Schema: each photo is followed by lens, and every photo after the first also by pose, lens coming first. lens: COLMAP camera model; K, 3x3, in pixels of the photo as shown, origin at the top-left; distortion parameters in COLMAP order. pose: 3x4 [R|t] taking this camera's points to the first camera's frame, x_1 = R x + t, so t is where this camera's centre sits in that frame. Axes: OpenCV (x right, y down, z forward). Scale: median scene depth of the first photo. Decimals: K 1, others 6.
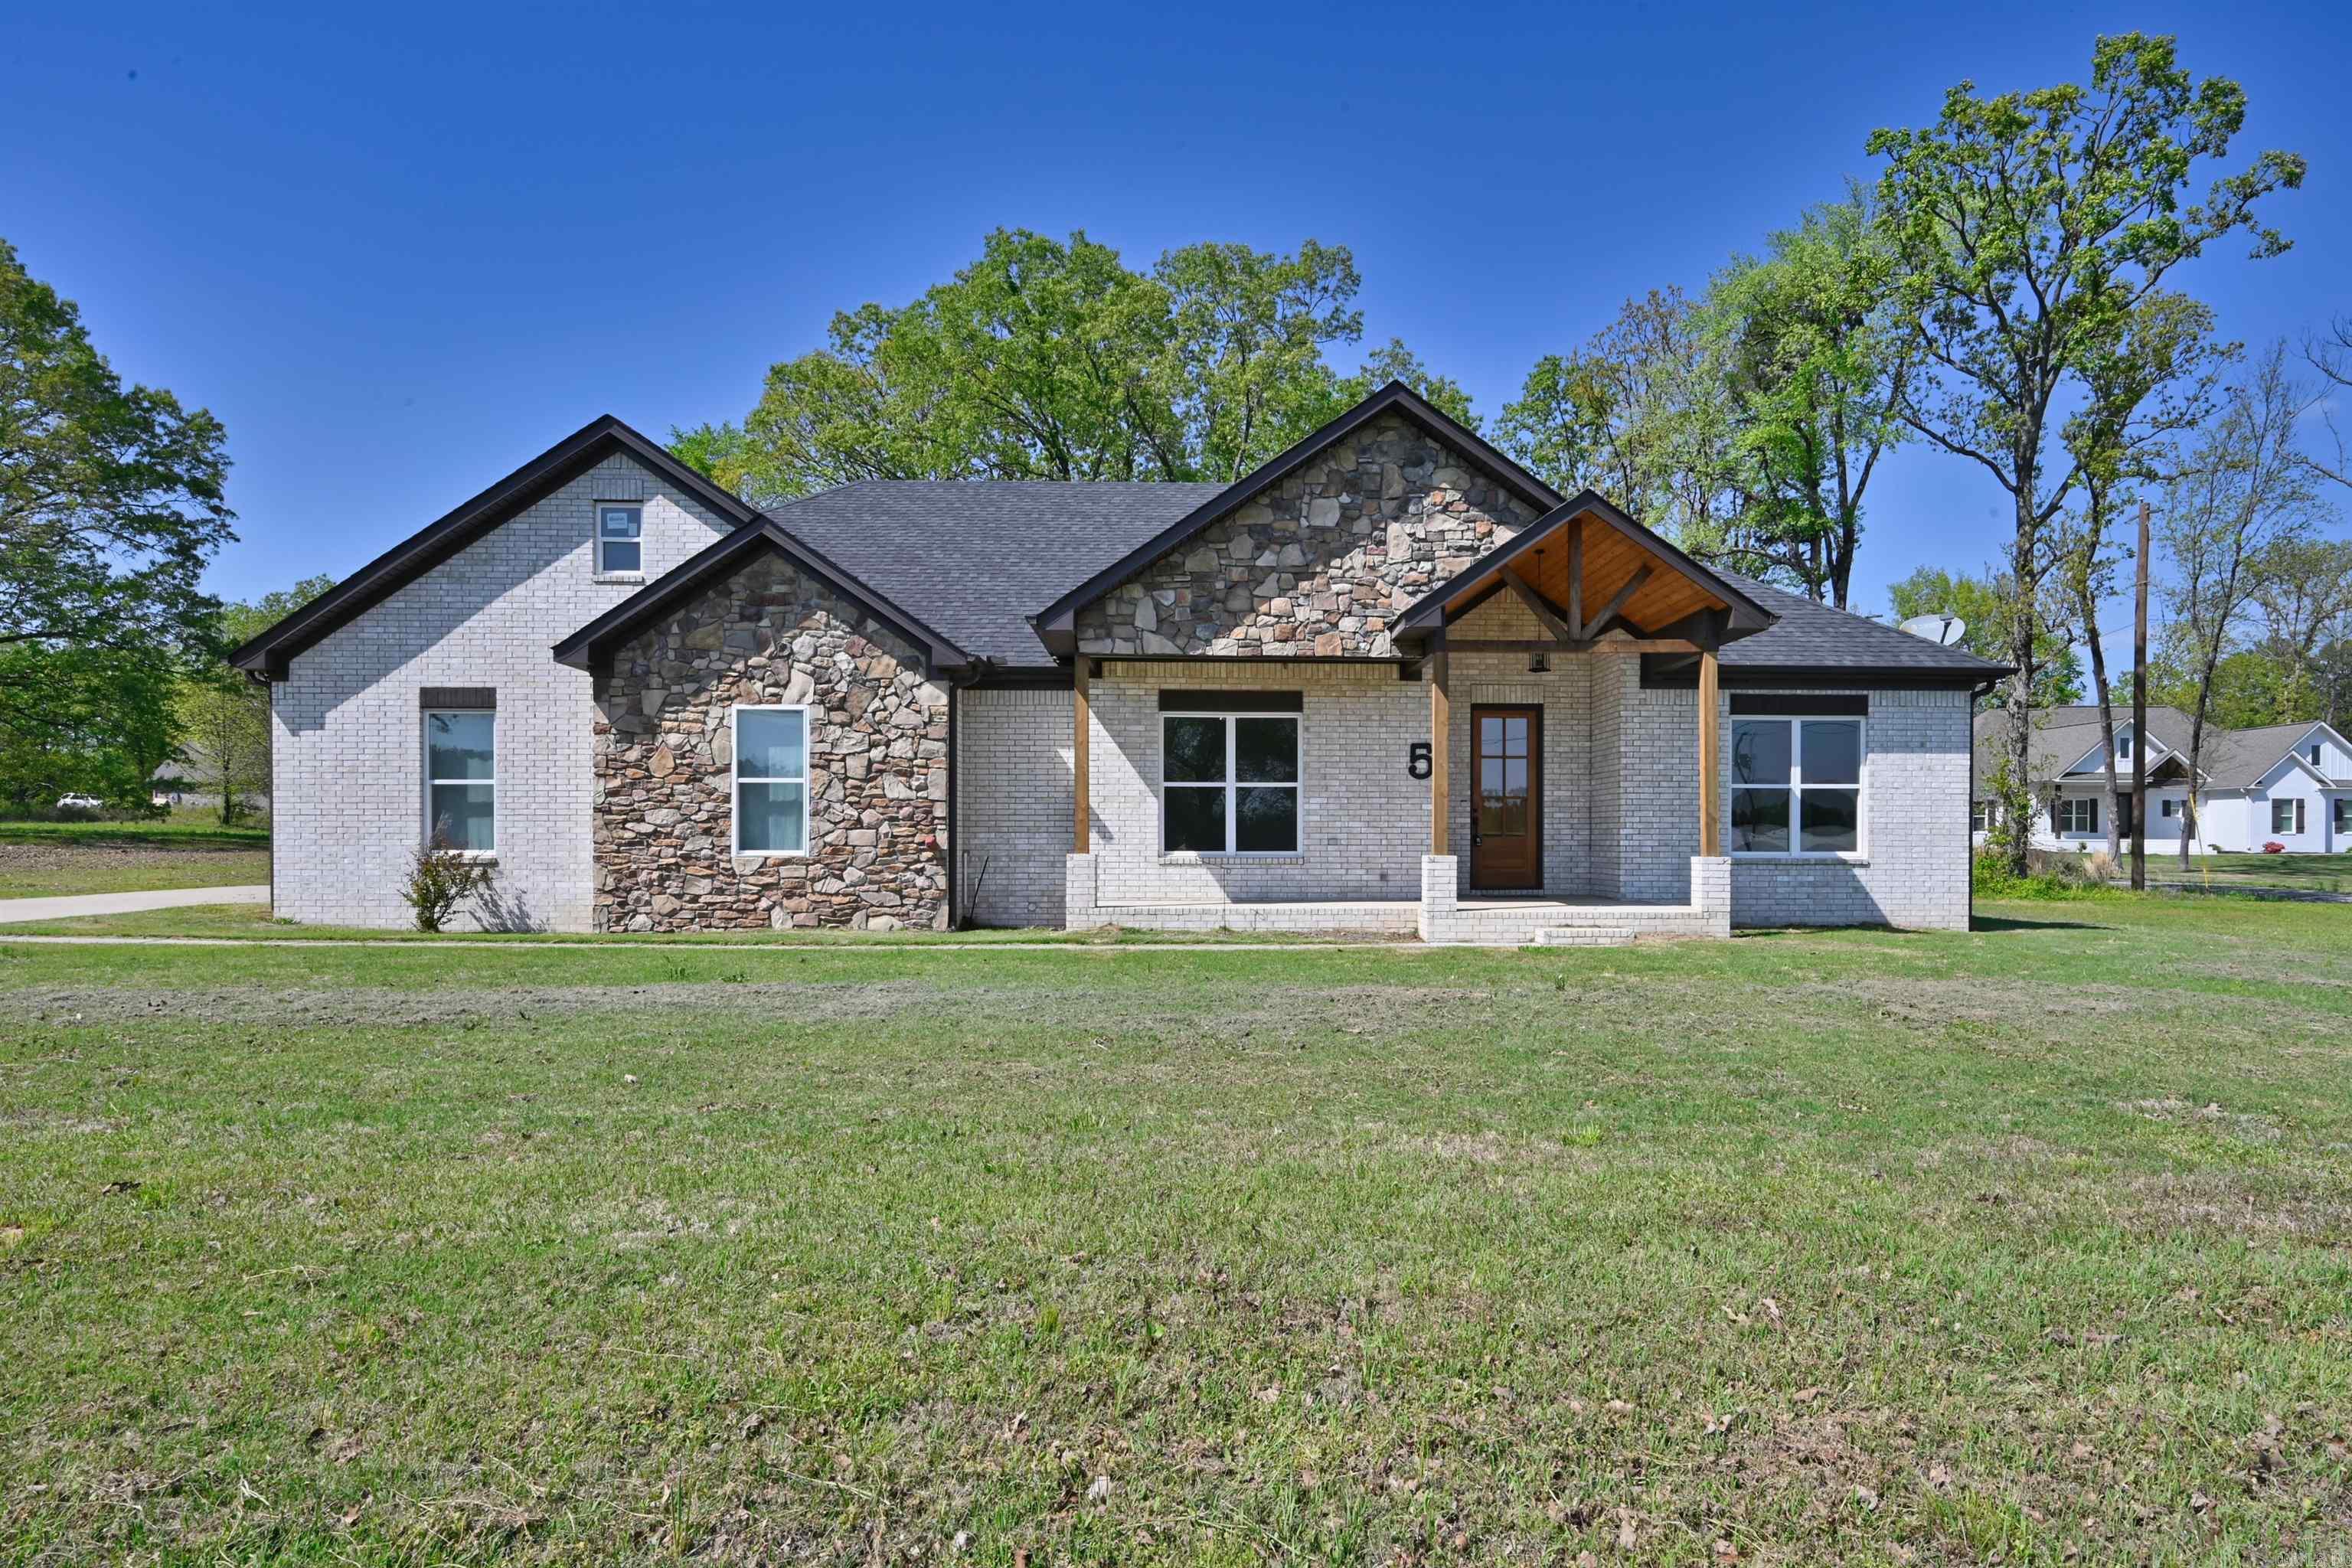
lens RADIAL K [[1202.6, 0, 1176.0], [0, 1202.6, 784.0], [0, 0, 1]] dist [0.001050, 0.001344]
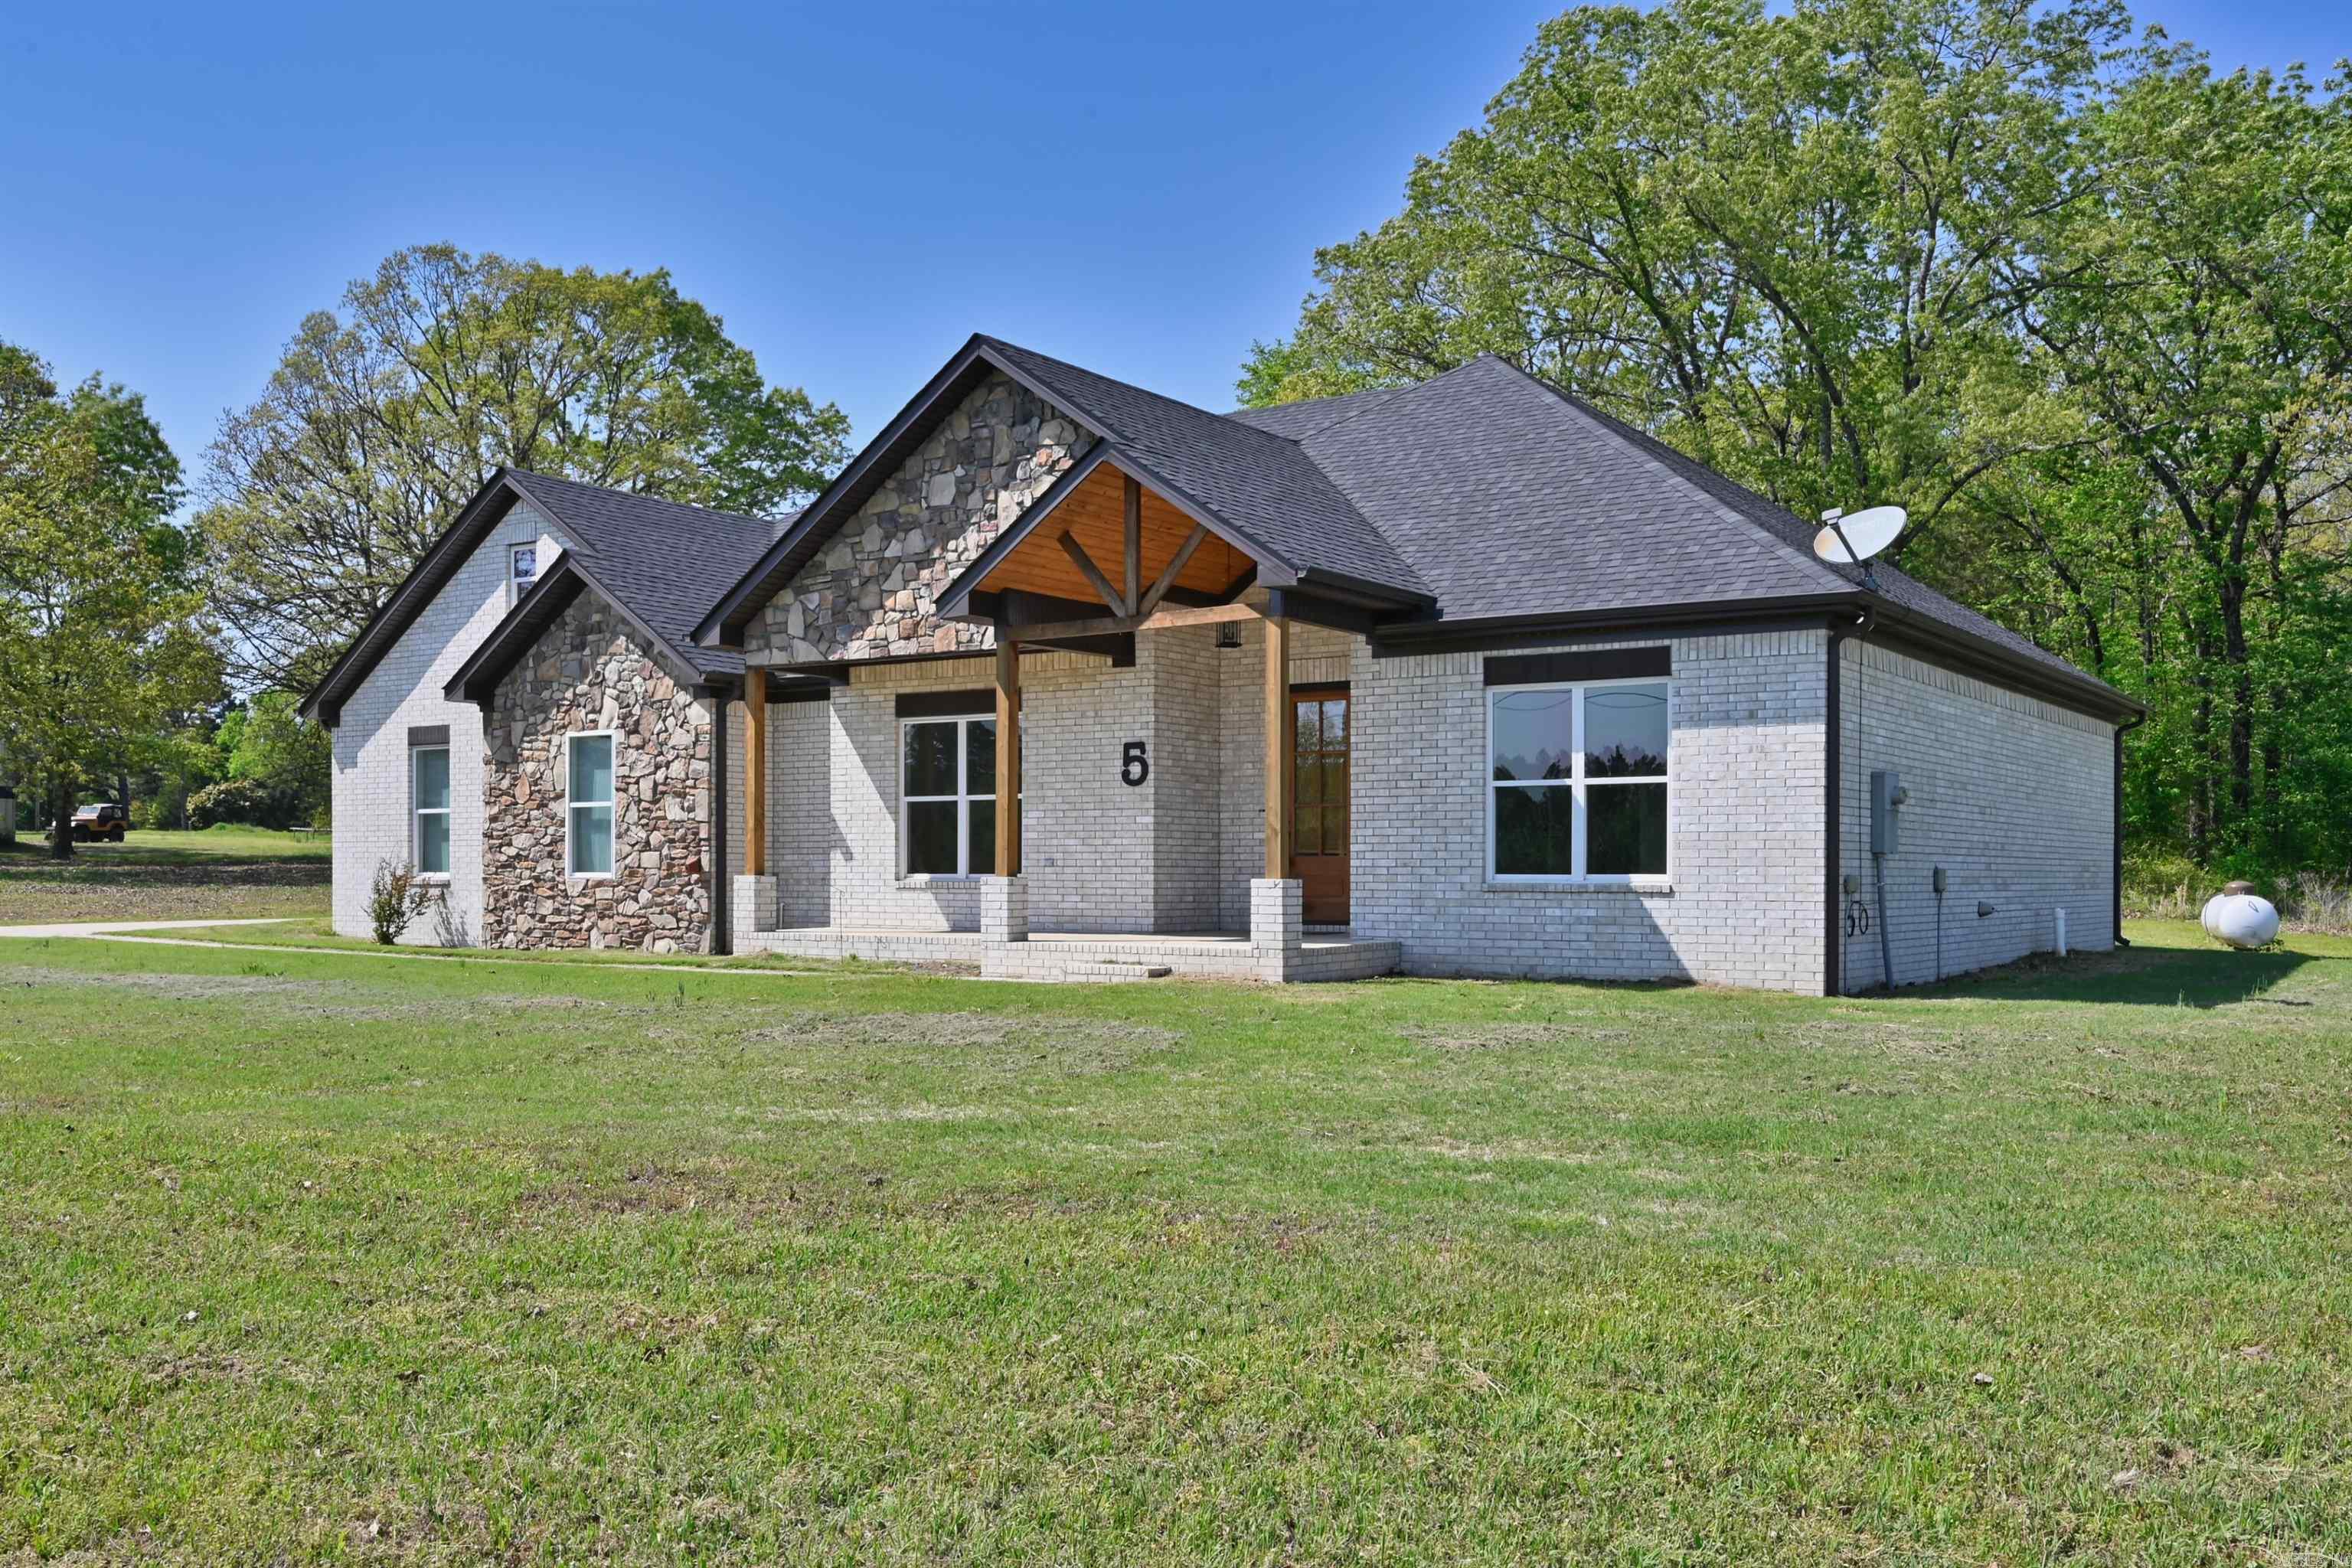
lens RADIAL K [[1756.1, 0, 1176.0], [0, 1756.1, 784.0], [0, 0, 1]] dist [0.003961, 0.000409]
pose [[0.843375, -0.027288, -0.536632, 0.892503], [0.026936, 0.999601, -0.008497, 0.005751], [0.536650, -0.007289, 0.843774, 0.001057]]
